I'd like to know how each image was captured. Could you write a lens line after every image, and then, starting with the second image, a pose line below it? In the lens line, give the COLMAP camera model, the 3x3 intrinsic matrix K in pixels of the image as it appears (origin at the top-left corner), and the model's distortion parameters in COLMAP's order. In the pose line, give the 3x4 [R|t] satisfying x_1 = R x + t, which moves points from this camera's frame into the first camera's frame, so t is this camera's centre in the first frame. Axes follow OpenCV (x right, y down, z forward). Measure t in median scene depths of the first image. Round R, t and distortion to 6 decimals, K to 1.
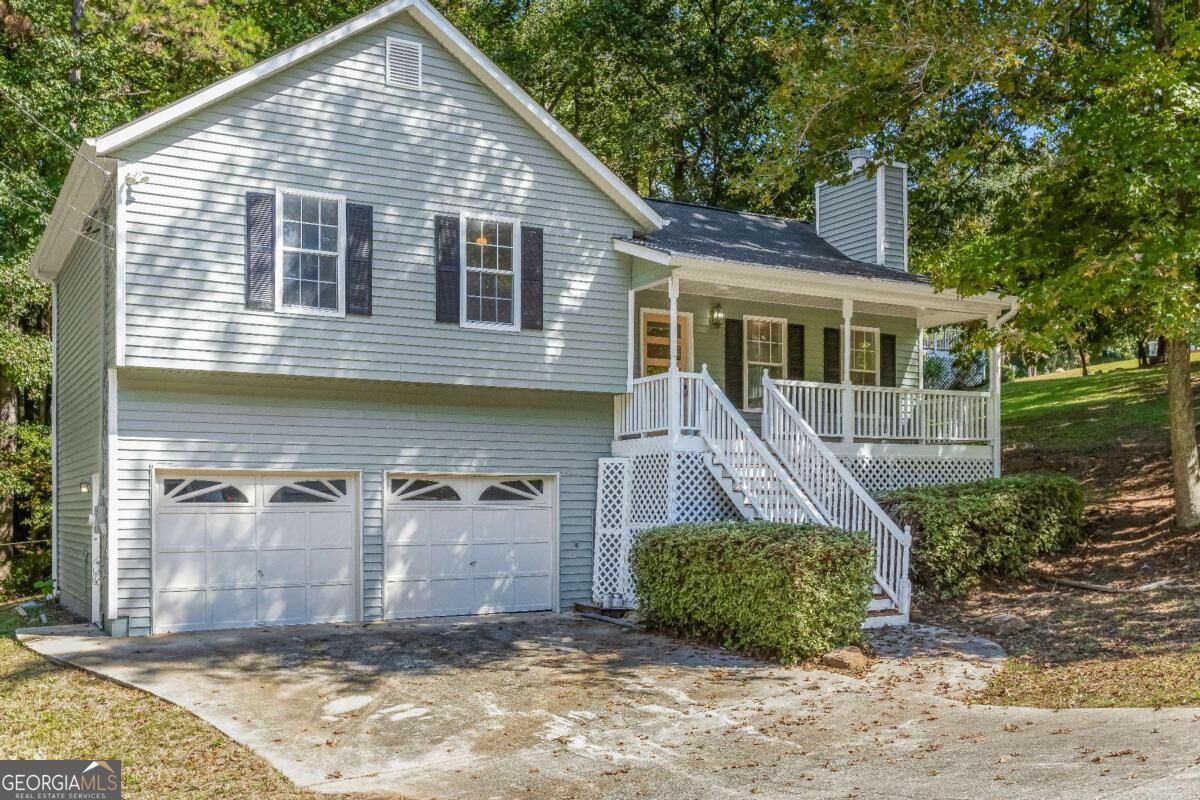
lens RADIAL K [[1178.2, 0, 601.3], [0, 1178.2, 518.6], [0, 0, 1]] dist [0.001214, 0.000914]
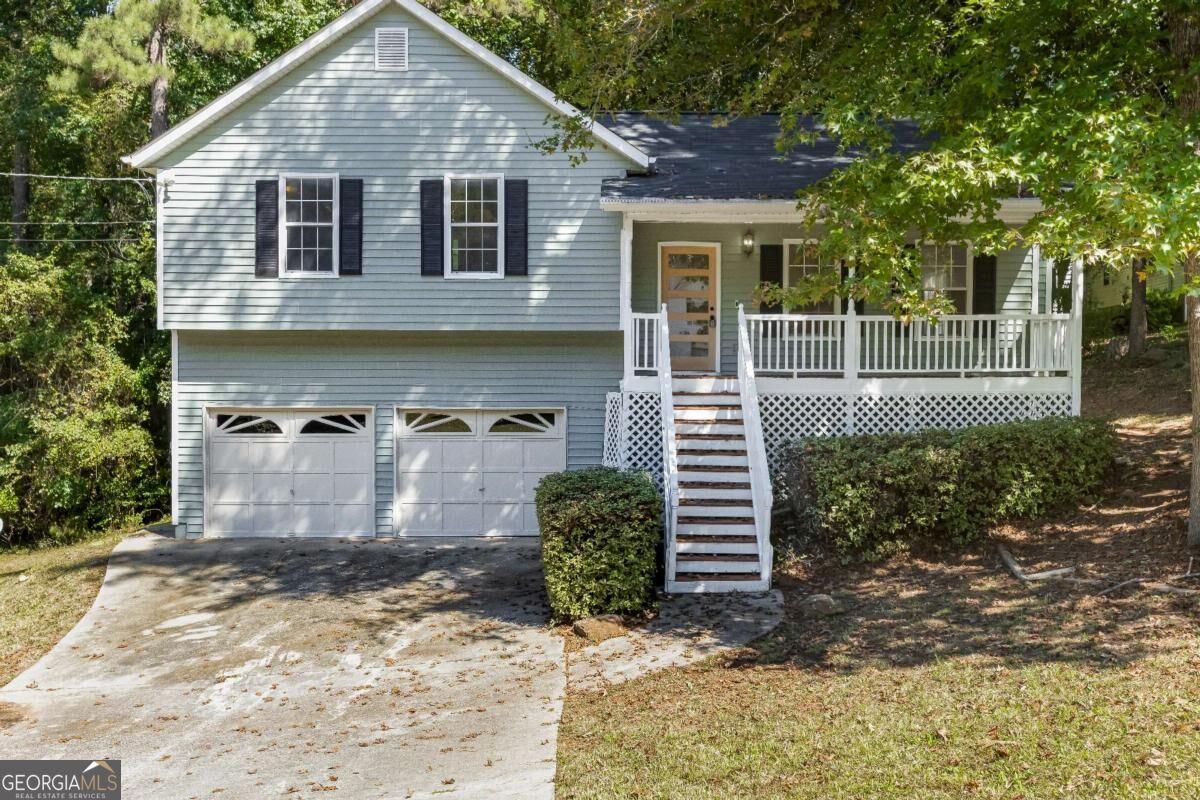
lens RADIAL K [[1150.6, 0, 600.0], [0, 1150.6, 400.0], [0, 0, 1]] dist [-0.000034, 0.000817]
pose [[0.866166, 0.017645, -0.499445, 0.550452], [-0.008126, 0.999742, 0.021228, -0.073018], [0.499690, -0.014329, 0.866086, 0.136701]]
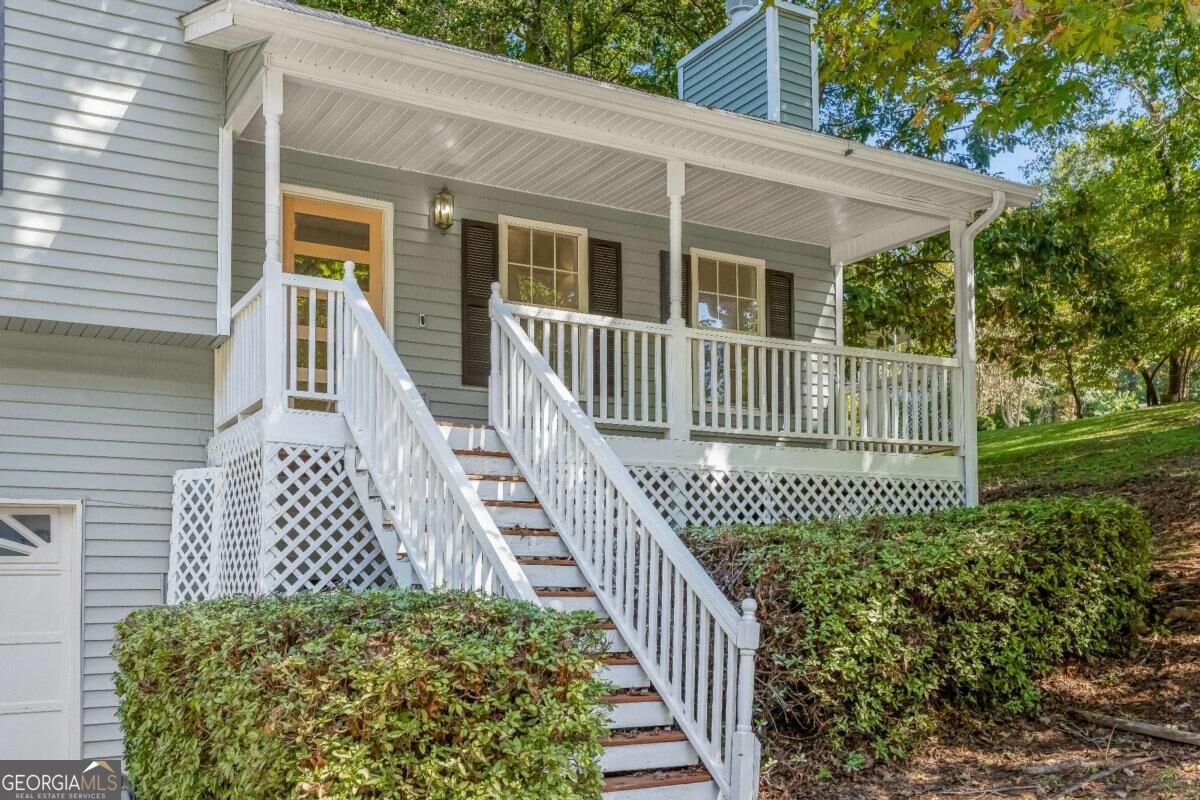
lens RADIAL K [[1189.8, 0, 598.3], [0, 1189.8, 559.5], [0, 0, 1]] dist [0.001153, -0.002200]
pose [[0.999850, -0.007276, 0.015731, 0.186877], [0.007871, 0.999241, -0.038139, 0.007153], [-0.015442, 0.038258, 0.999149, 0.551026]]
